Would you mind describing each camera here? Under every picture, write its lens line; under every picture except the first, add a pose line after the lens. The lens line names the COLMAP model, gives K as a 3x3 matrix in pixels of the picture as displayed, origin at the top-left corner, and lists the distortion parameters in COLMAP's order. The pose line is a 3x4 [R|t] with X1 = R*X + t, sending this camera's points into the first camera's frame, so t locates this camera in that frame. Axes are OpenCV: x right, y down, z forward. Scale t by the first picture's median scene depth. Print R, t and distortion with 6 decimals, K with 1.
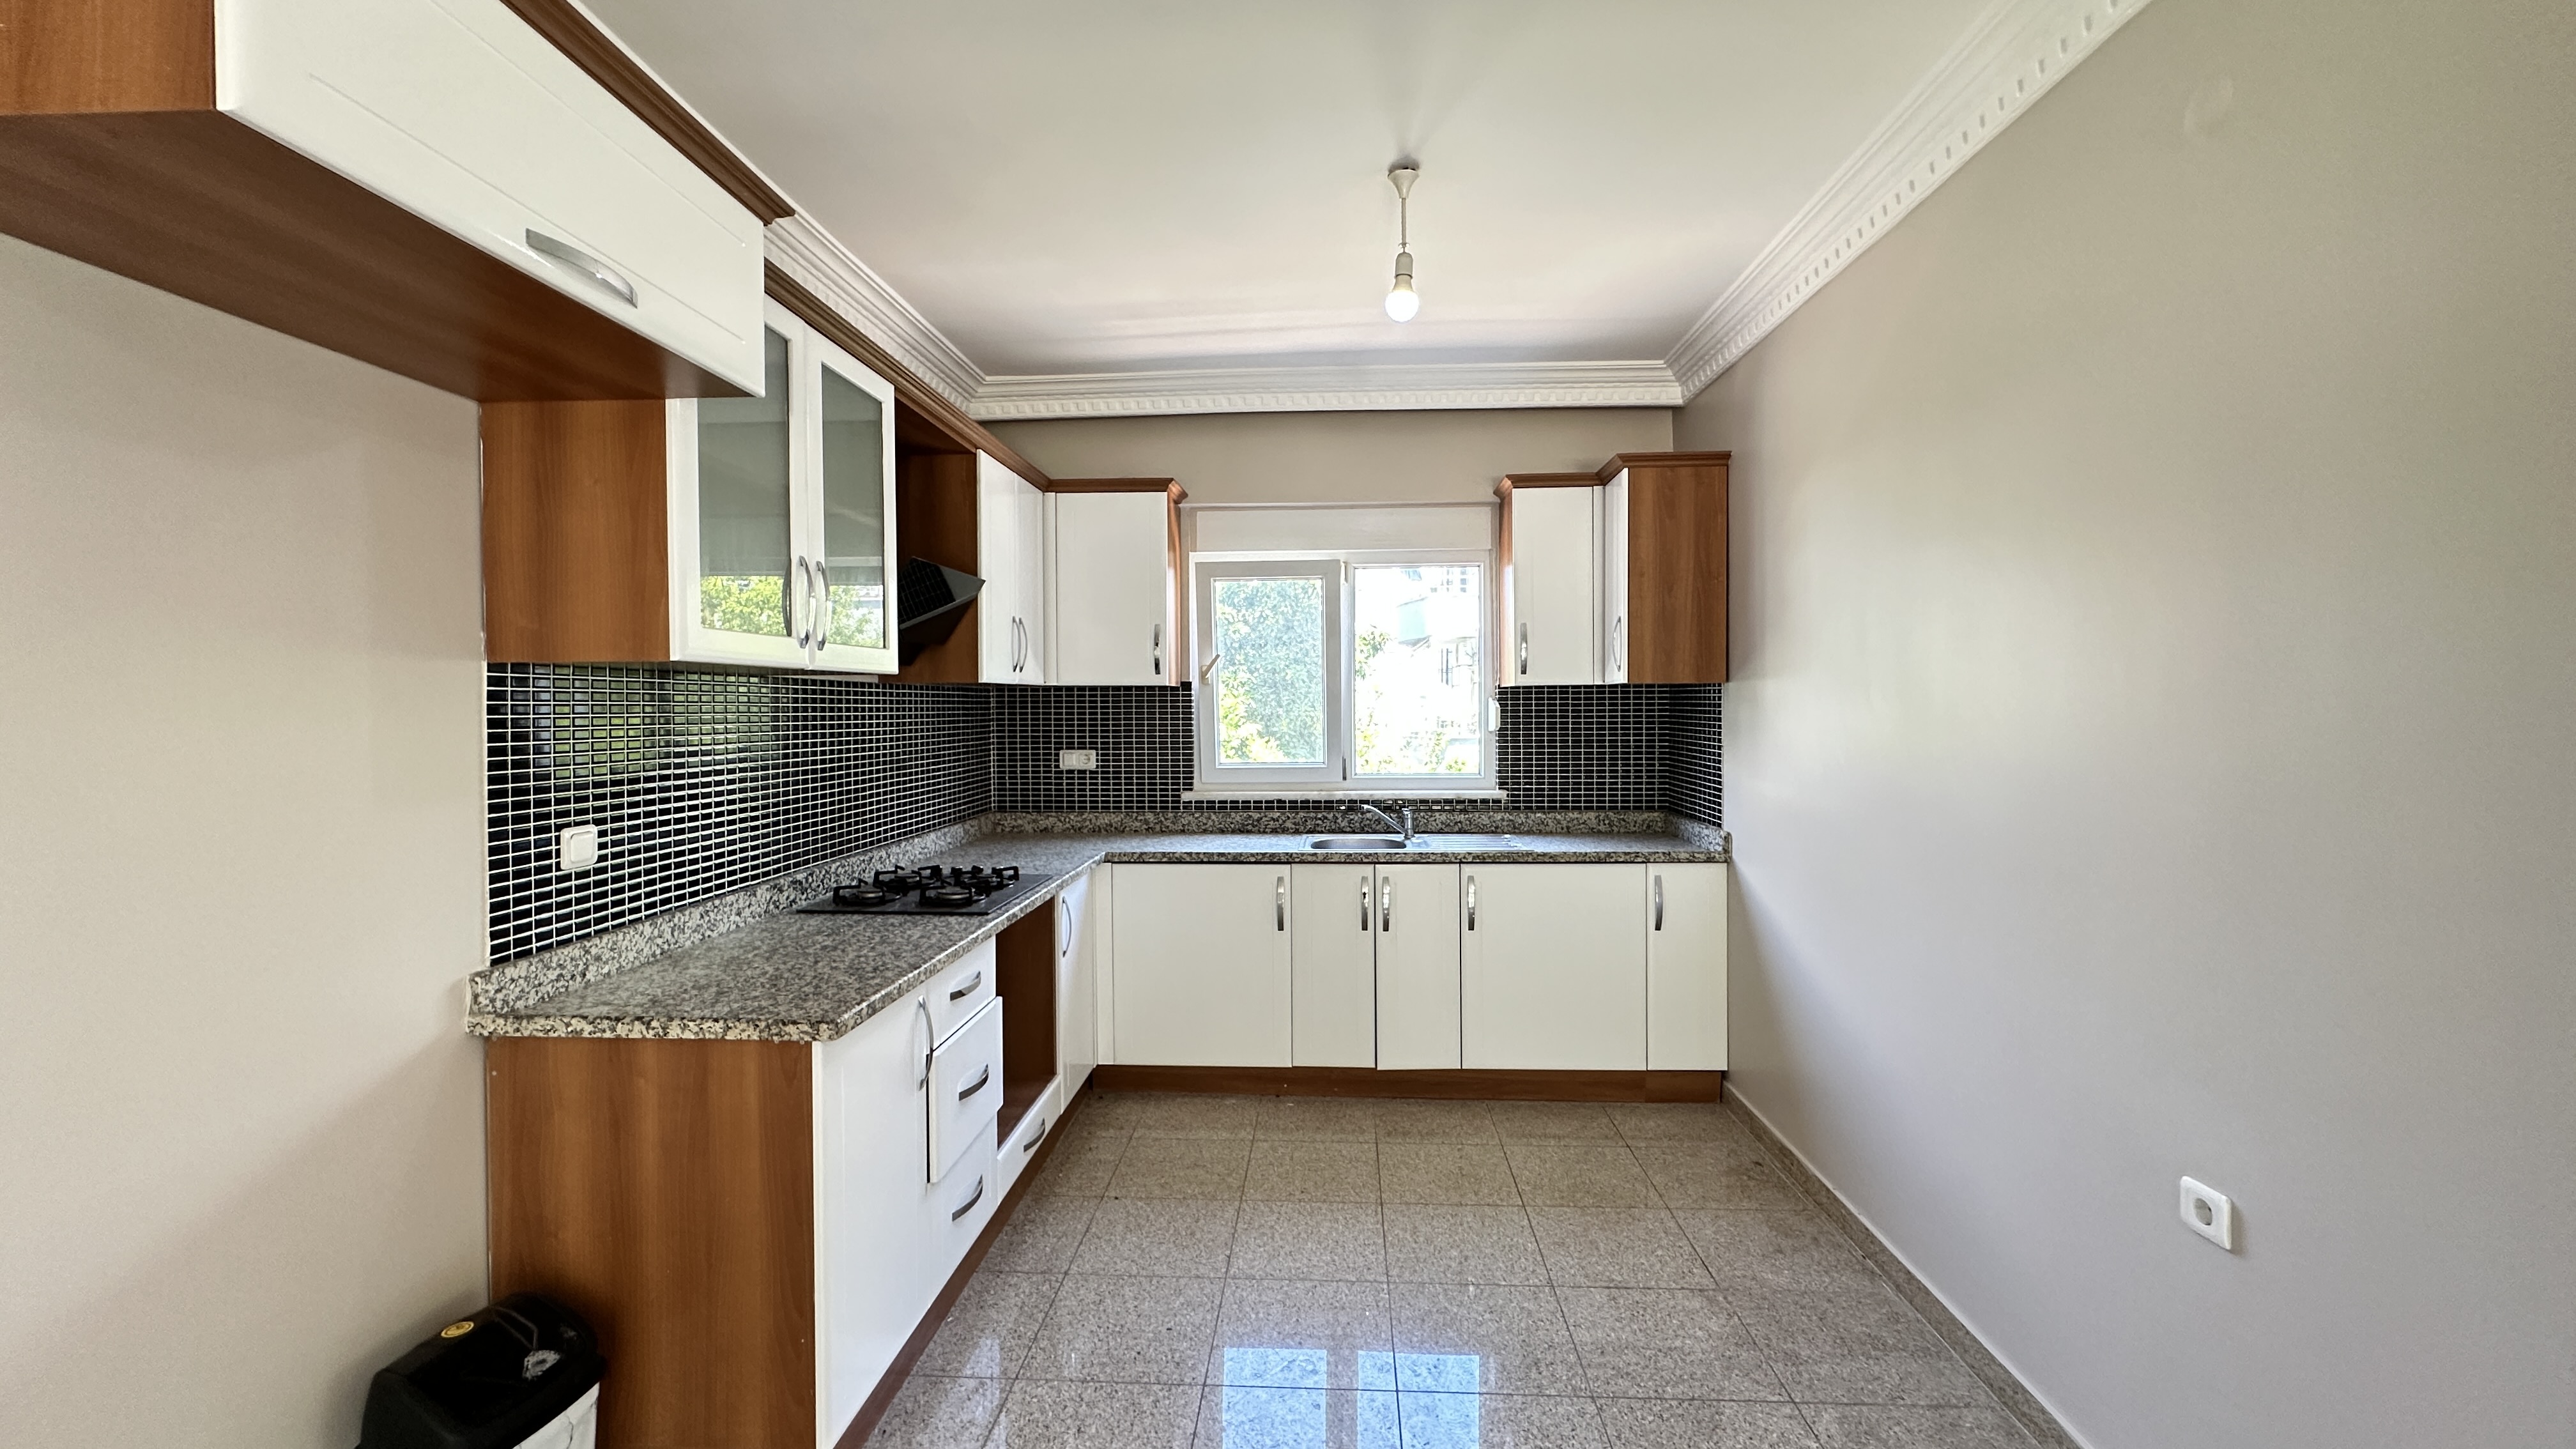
lens RADIAL K [[1031.9, 0, 1284.7], [0, 1031.9, 727.1], [0, 0, 1]] dist [-0.002050, 0.001234]
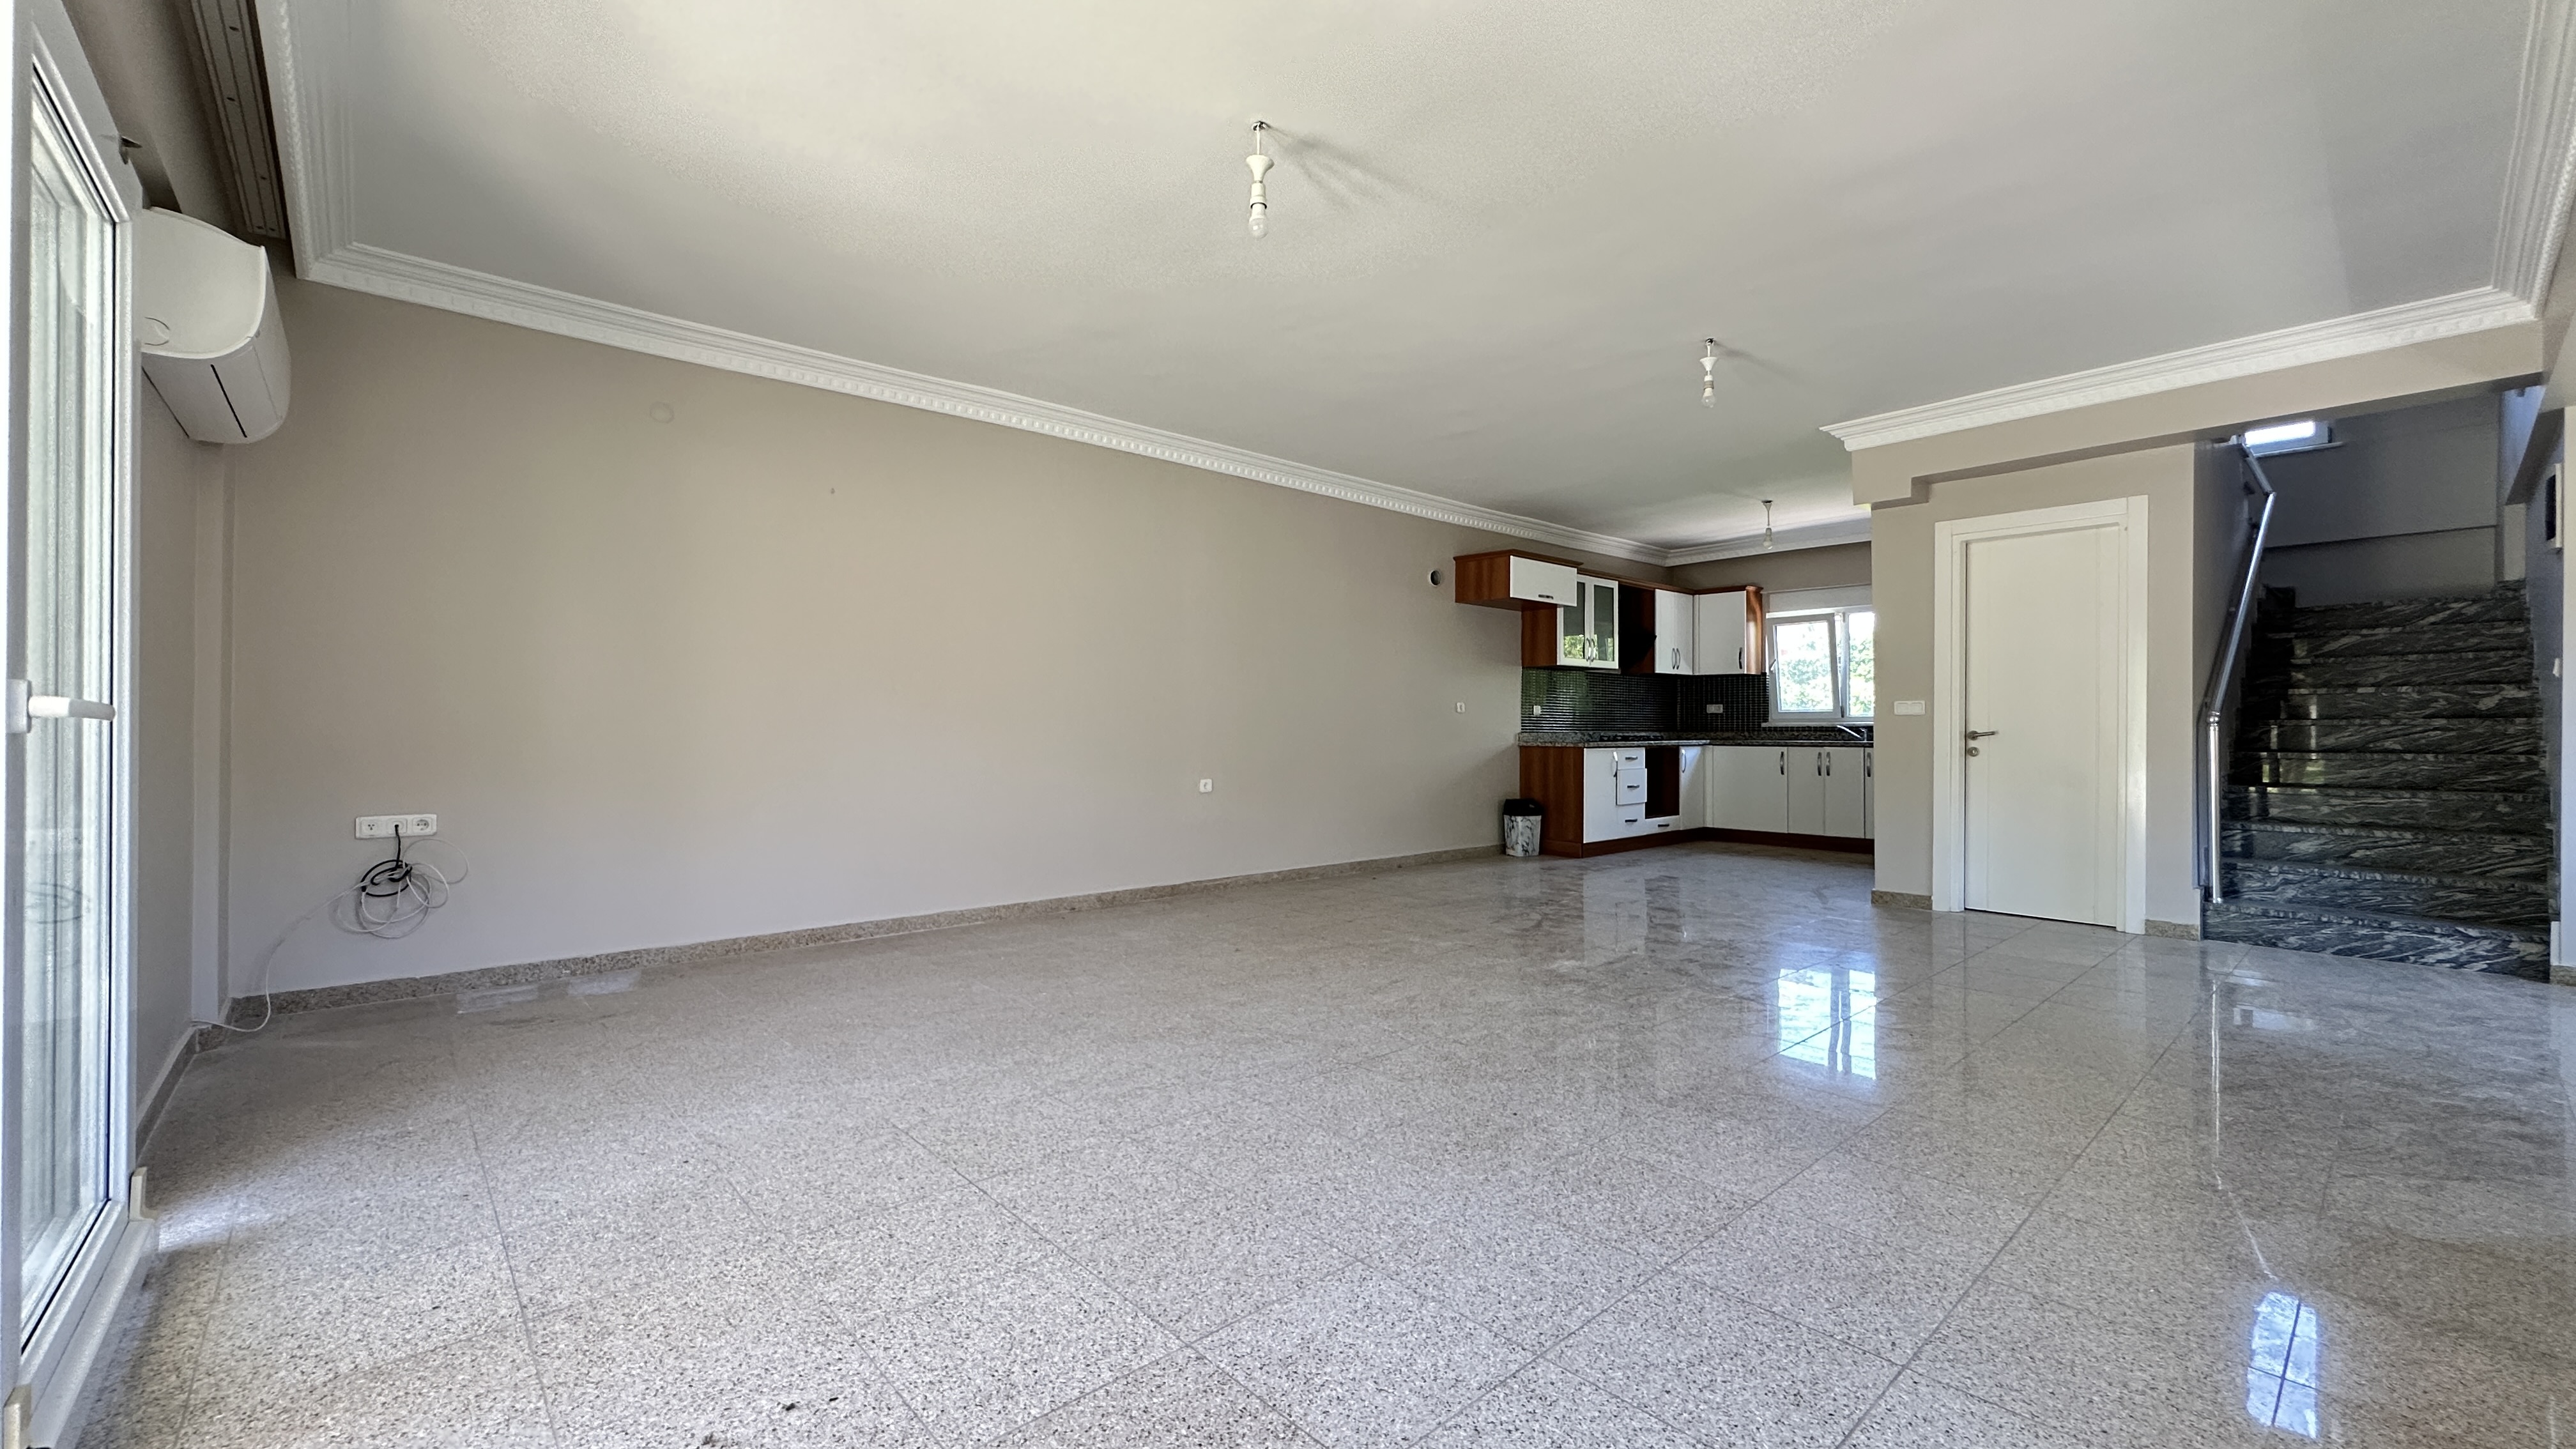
lens RADIAL K [[1031.9, 0, 1284.7], [0, 1031.9, 727.1], [0, 0, 1]] dist [-0.002050, 0.001234]
pose [[0.708597, 0.006077, -0.705588, 0.822633], [-0.020595, 0.999715, -0.012072, 0.134646], [0.705313, 0.023085, 0.708520, -1.429109]]
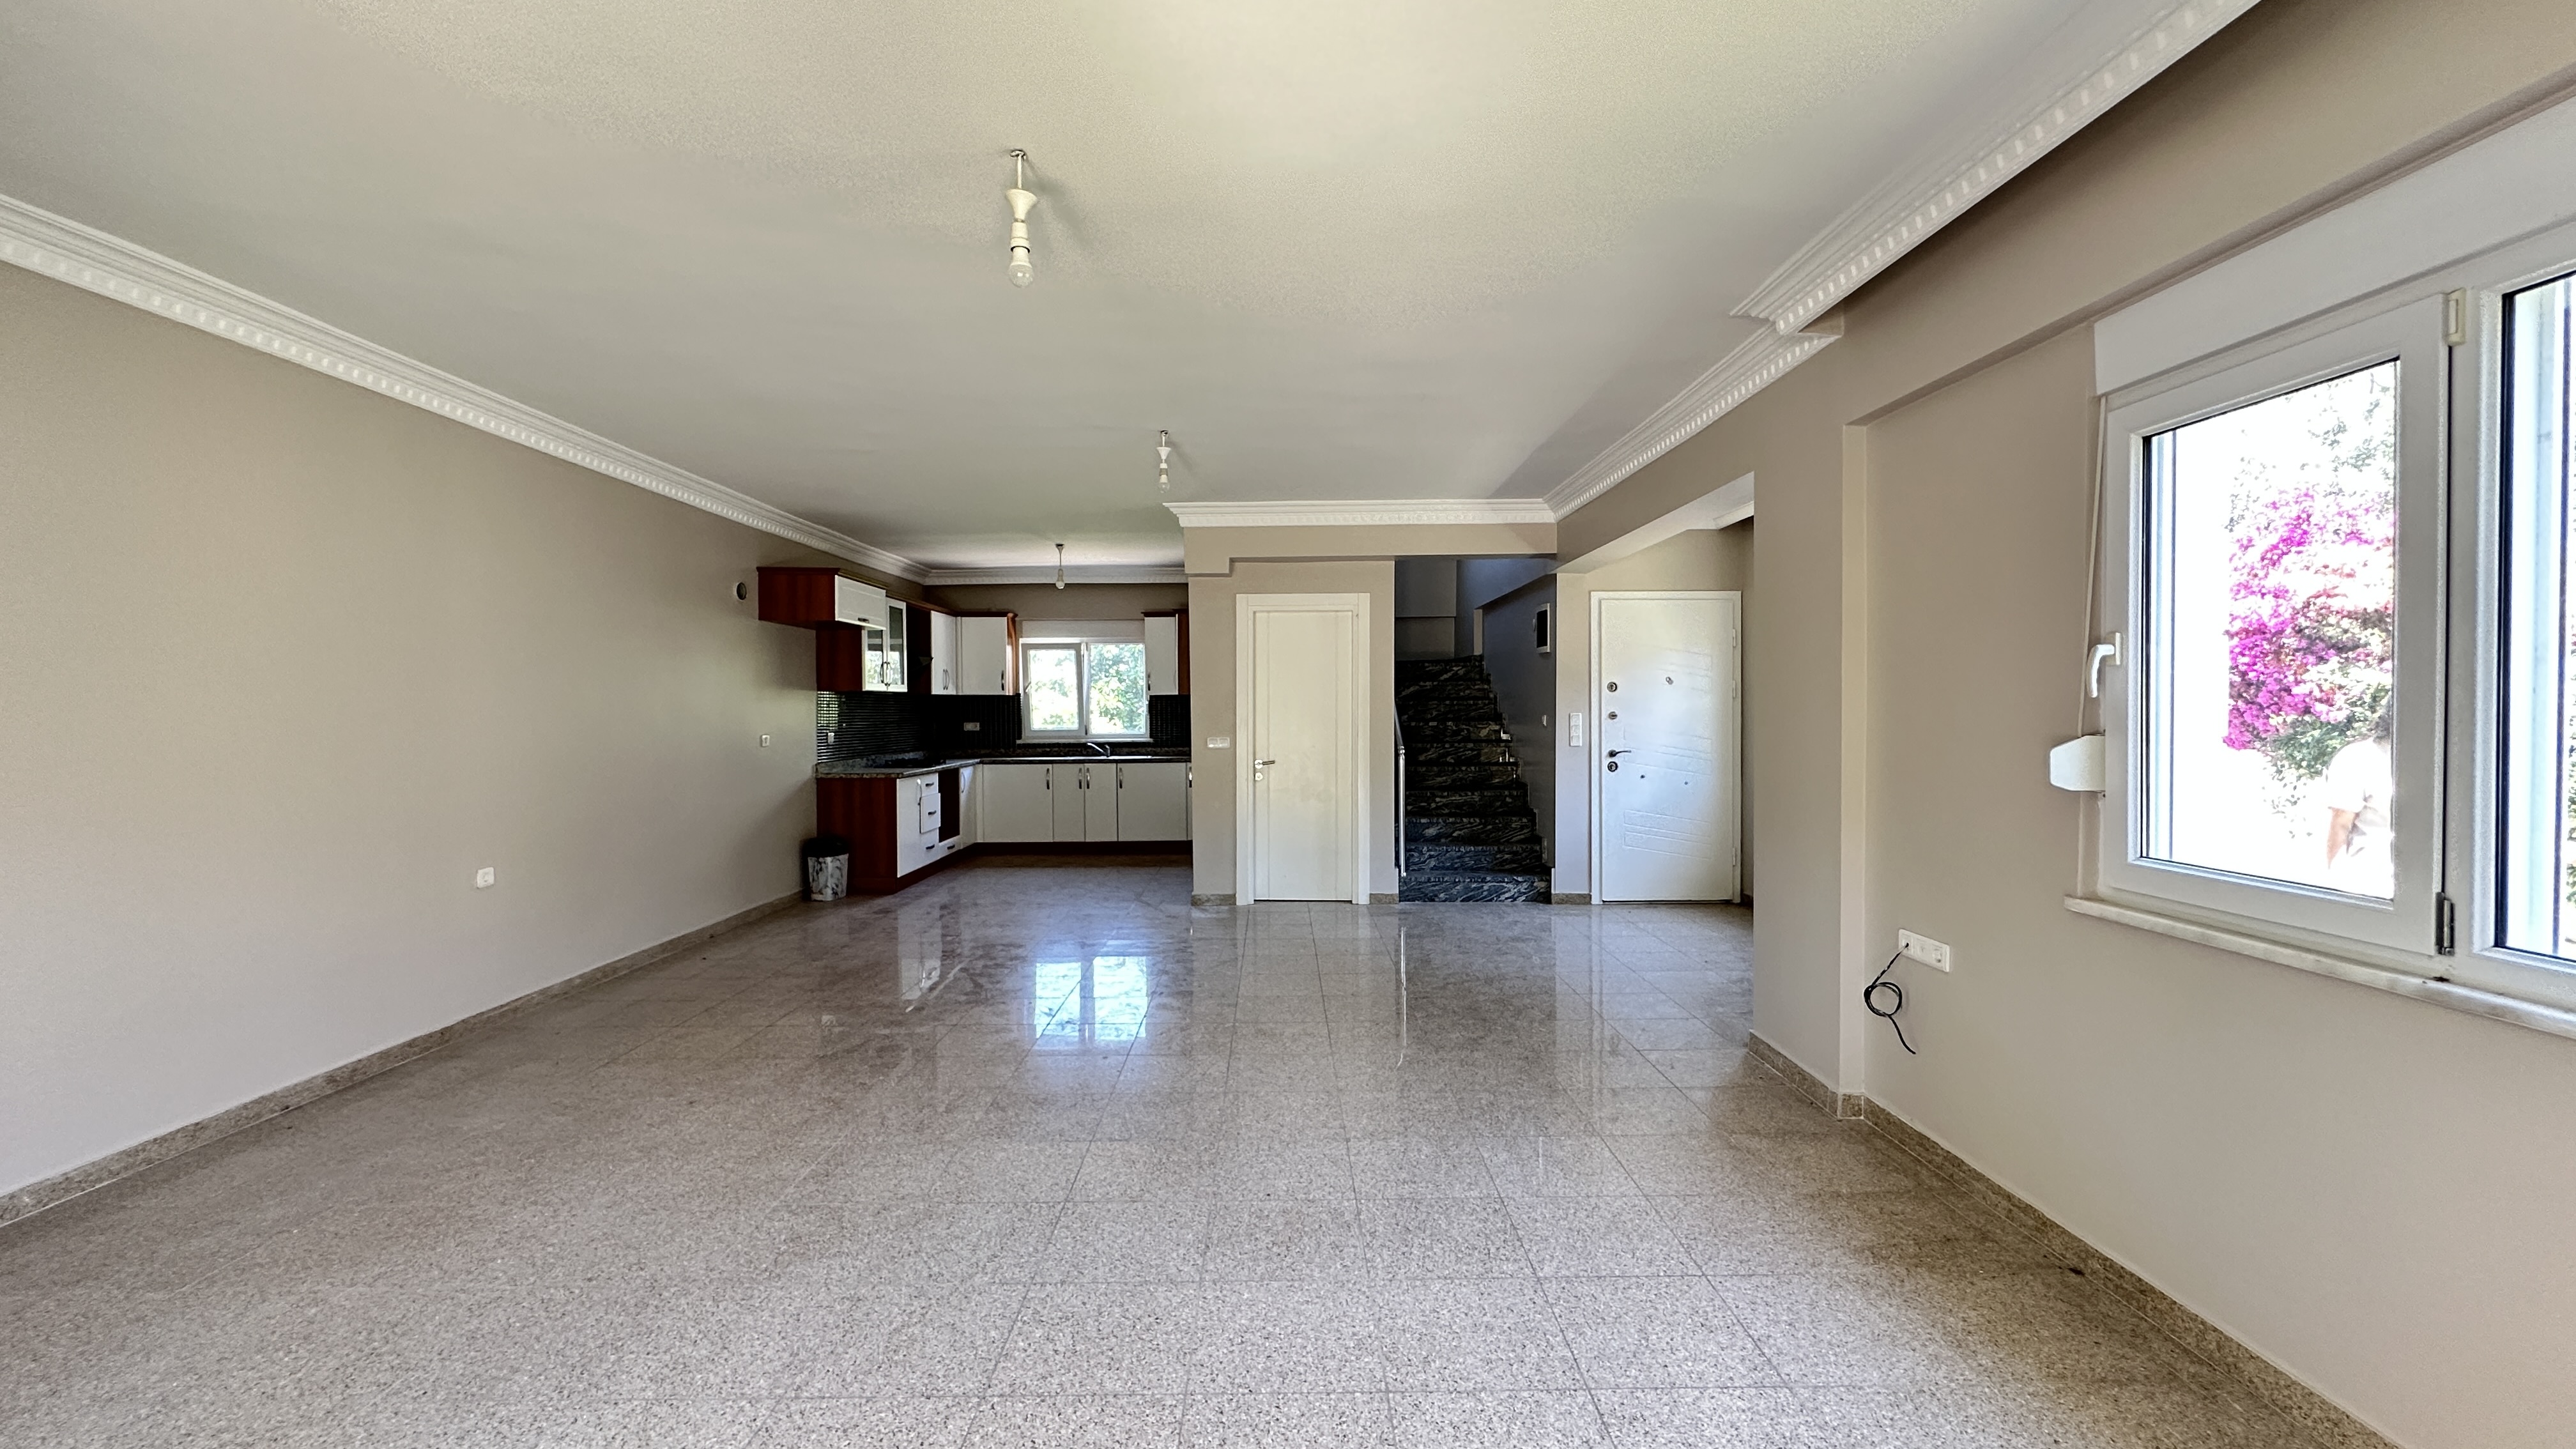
lens RADIAL K [[1031.9, 0, 1284.7], [0, 1031.9, 727.1], [0, 0, 1]] dist [-0.002050, 0.001234]
pose [[0.997997, -0.001681, 0.063247, 0.408795], [0.001916, 0.999991, -0.003659, 0.048559], [-0.063240, 0.003773, 0.997991, -1.566959]]
